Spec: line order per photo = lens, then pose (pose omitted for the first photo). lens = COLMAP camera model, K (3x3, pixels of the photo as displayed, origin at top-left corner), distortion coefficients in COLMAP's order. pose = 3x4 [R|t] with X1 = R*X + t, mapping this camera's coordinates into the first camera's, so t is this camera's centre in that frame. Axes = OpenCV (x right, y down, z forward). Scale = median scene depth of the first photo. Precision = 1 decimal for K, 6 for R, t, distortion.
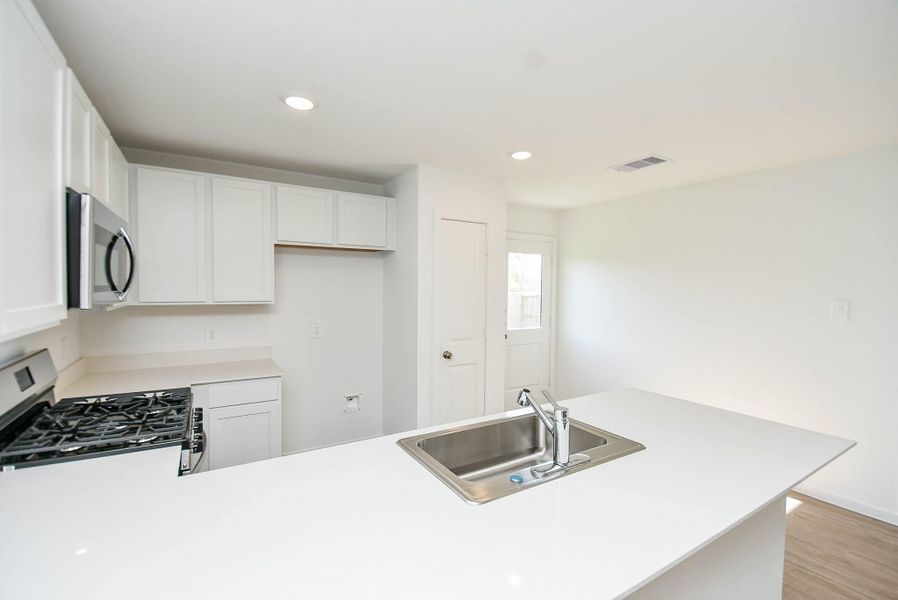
lens RADIAL K [[402.0, 0, 449.0], [0, 402.0, 300.0], [0, 0, 1]] dist [-0.002402, -0.000606]
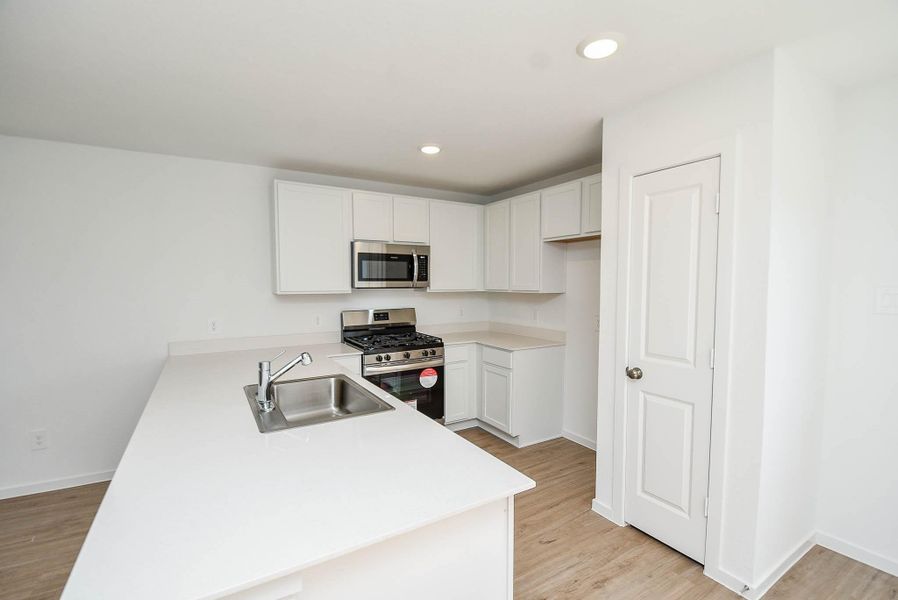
lens RADIAL K [[399.1, 0, 449.0], [0, 399.1, 300.0], [0, 0, 1]] dist [-0.000475, -0.000187]
pose [[0.000297, 0.036580, -0.999331, 0.696653], [-0.027948, 0.998941, 0.036557, -0.004989], [0.999609, 0.027919, 0.001319, 0.696628]]
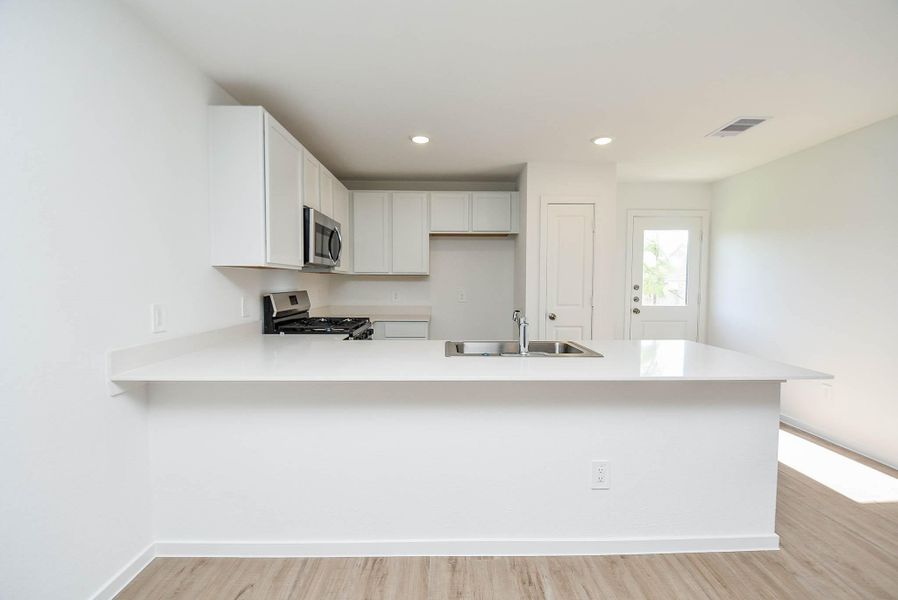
lens RADIAL K [[399.1, 0, 449.0], [0, 399.1, 300.0], [0, 0, 1]] dist [-0.000475, -0.000187]
pose [[0.859198, 0.017311, -0.511350, 0.349384], [-0.013405, 0.999846, 0.011324, 0.079944], [0.511467, -0.002875, 0.859298, -0.192770]]
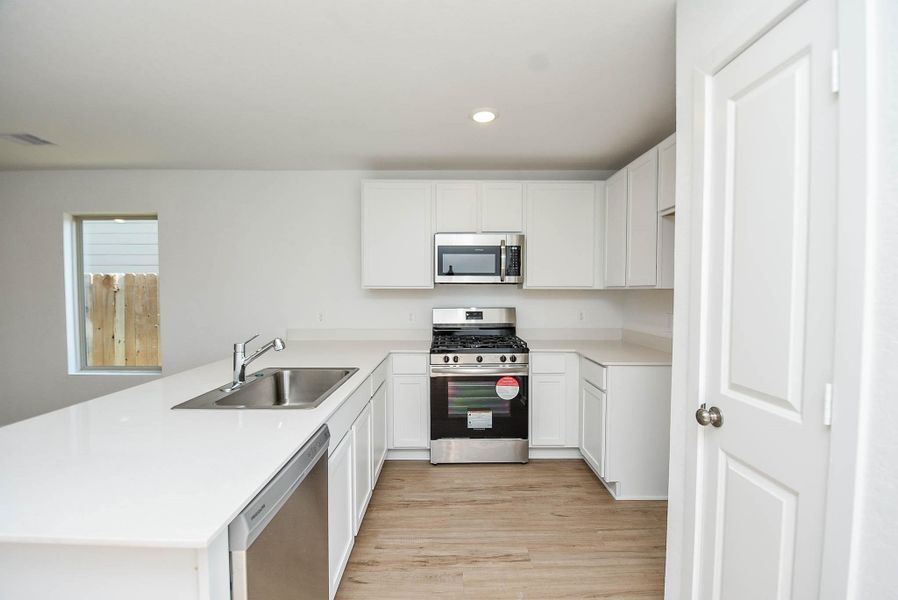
lens RADIAL K [[399.1, 0, 449.0], [0, 399.1, 300.0], [0, 0, 1]] dist [-0.000475, -0.000187]
pose [[-0.513535, 0.011951, -0.857985, 0.475716], [-0.031060, 0.998989, 0.032506, 0.018487], [0.857506, 0.043342, -0.512645, 1.005787]]
